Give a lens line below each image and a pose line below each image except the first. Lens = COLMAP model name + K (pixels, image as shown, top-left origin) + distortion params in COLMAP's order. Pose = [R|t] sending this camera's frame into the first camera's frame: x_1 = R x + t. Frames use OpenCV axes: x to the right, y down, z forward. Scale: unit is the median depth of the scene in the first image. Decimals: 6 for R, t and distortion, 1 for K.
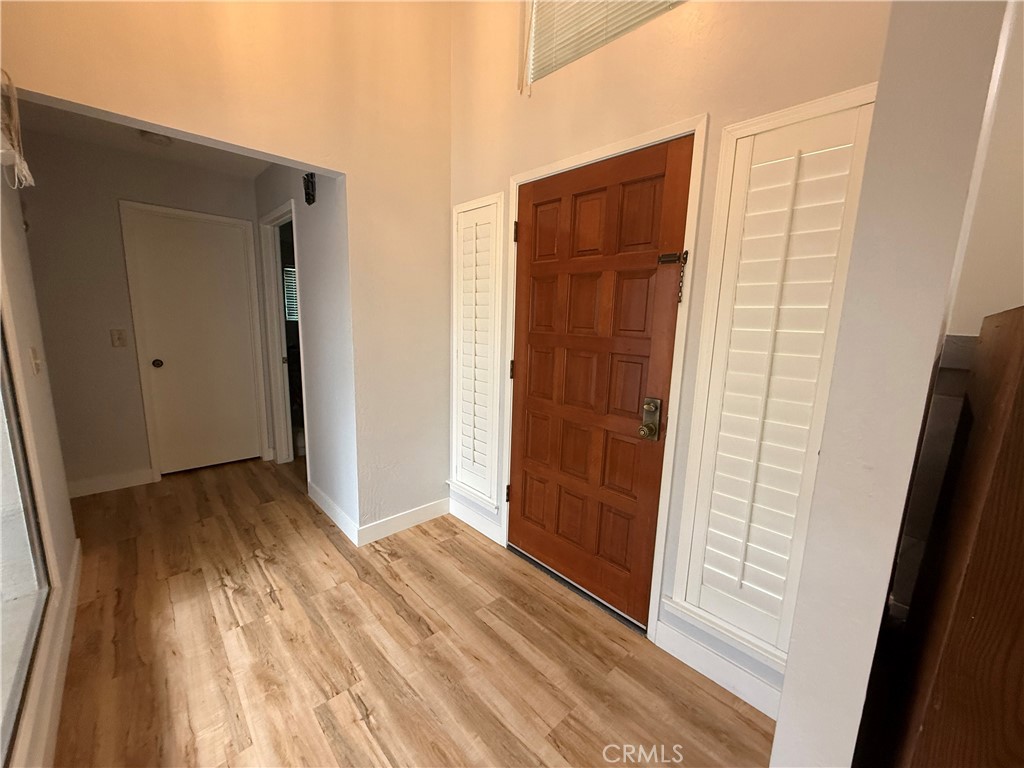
lens RADIAL K [[403.6, 0, 511.2], [0, 403.6, 386.7], [0, 0, 1]] dist [-0.001844, -0.000900]
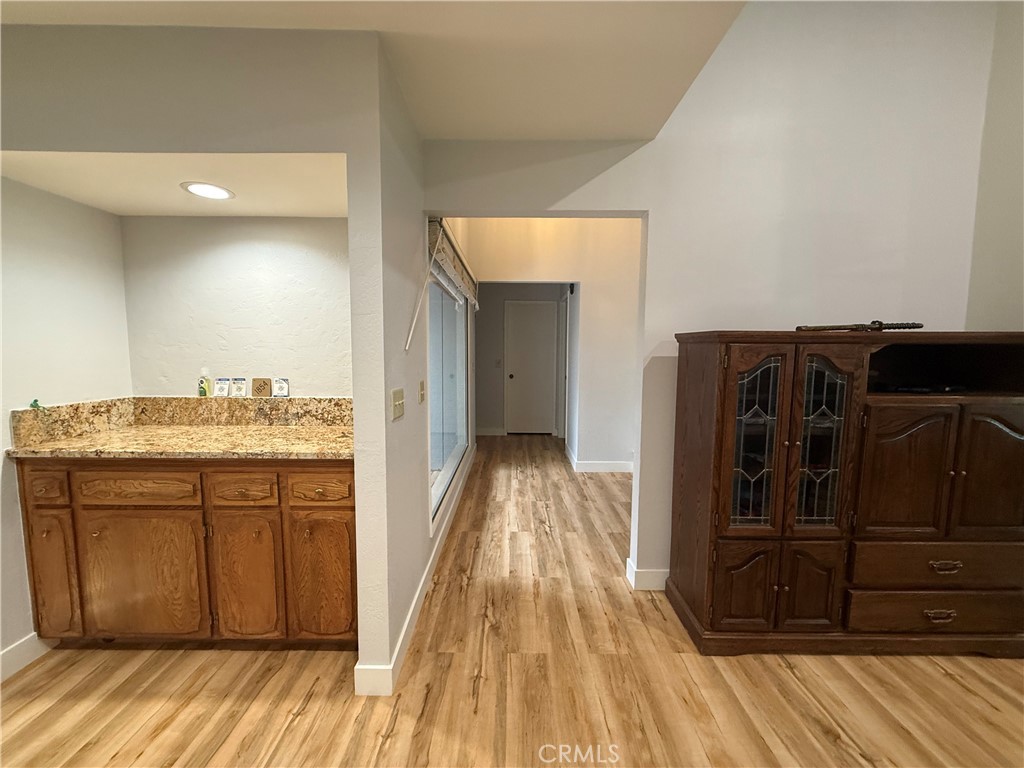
lens RADIAL K [[403.6, 0, 512.1], [0, 403.6, 386.7], [0, 0, 1]] dist [-0.001844, -0.000900]
pose [[0.724978, 0.034179, -0.687923, 0.806031], [-0.098441, 0.993656, -0.054374, 0.162451], [0.681701, 0.107140, 0.723744, -0.705538]]
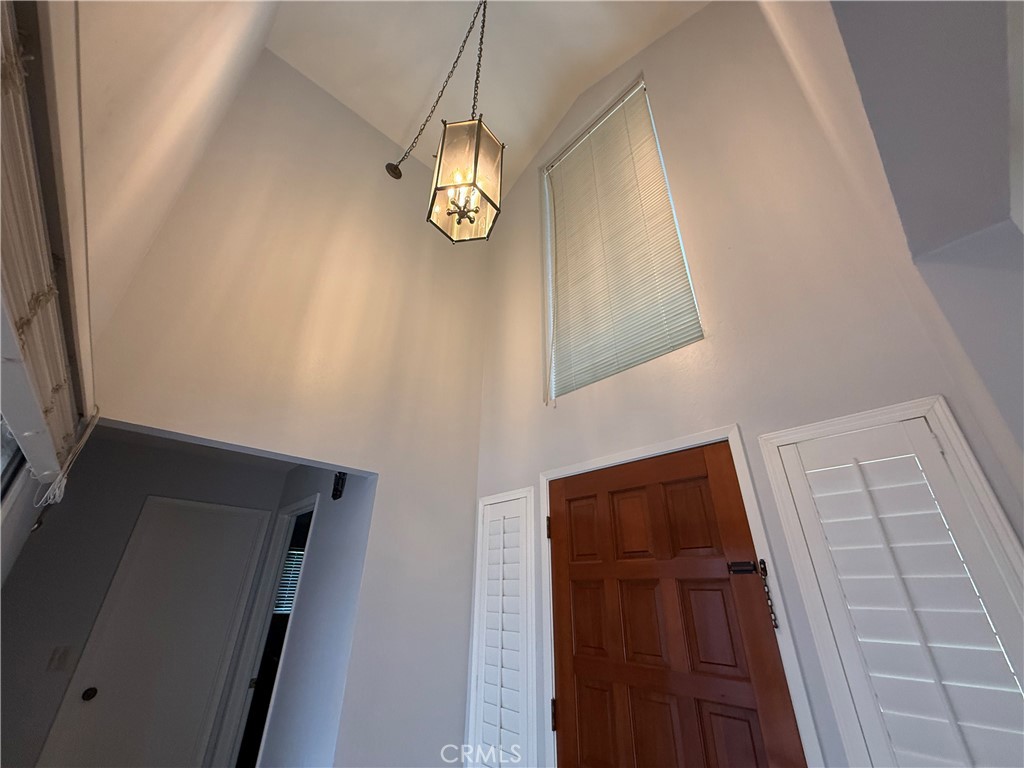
lens RADIAL K [[403.6, 0, 512.2], [0, 403.6, 384.2], [0, 0, 1]] dist [-0.001844, -0.000900]
pose [[0.999663, -0.024150, -0.009555, -0.058491], [0.013533, 0.798388, -0.601991, -0.092015], [0.022167, 0.601659, 0.798446, 0.057137]]
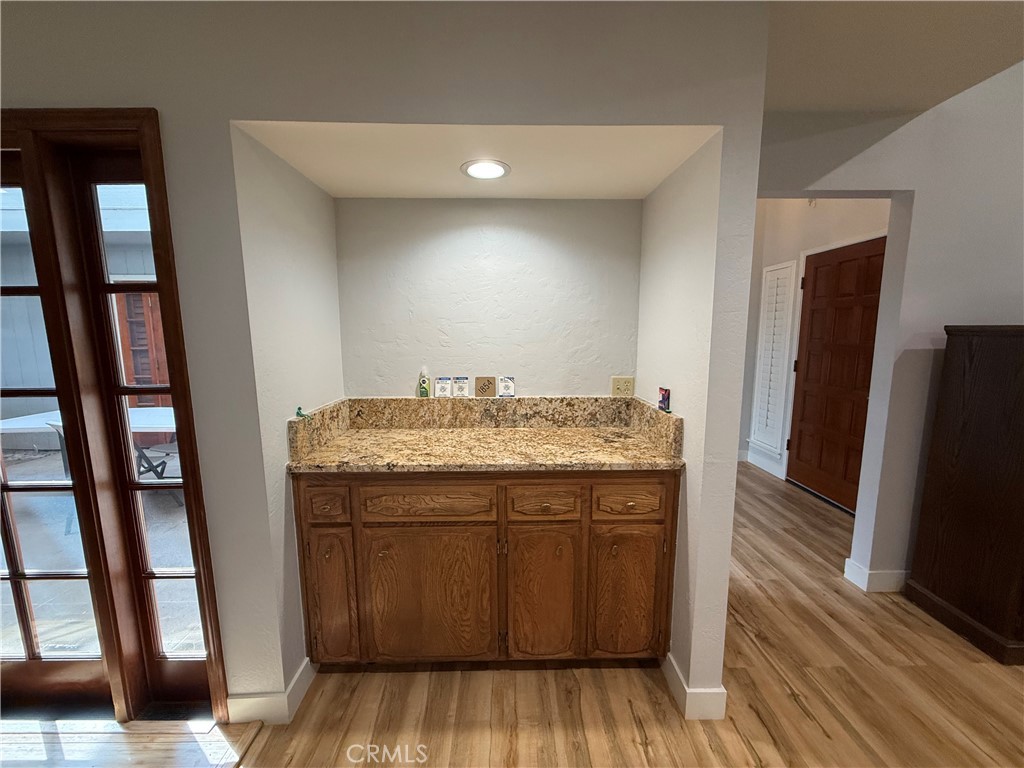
lens RADIAL K [[403.6, 0, 509.5], [0, 403.6, 386.8], [0, 0, 1]] dist [-0.001844, -0.000900]
pose [[0.732842, 0.058792, -0.677854, 0.294744], [-0.088059, 0.996076, -0.008811, 0.175588], [0.674677, 0.066148, 0.735143, -1.078215]]
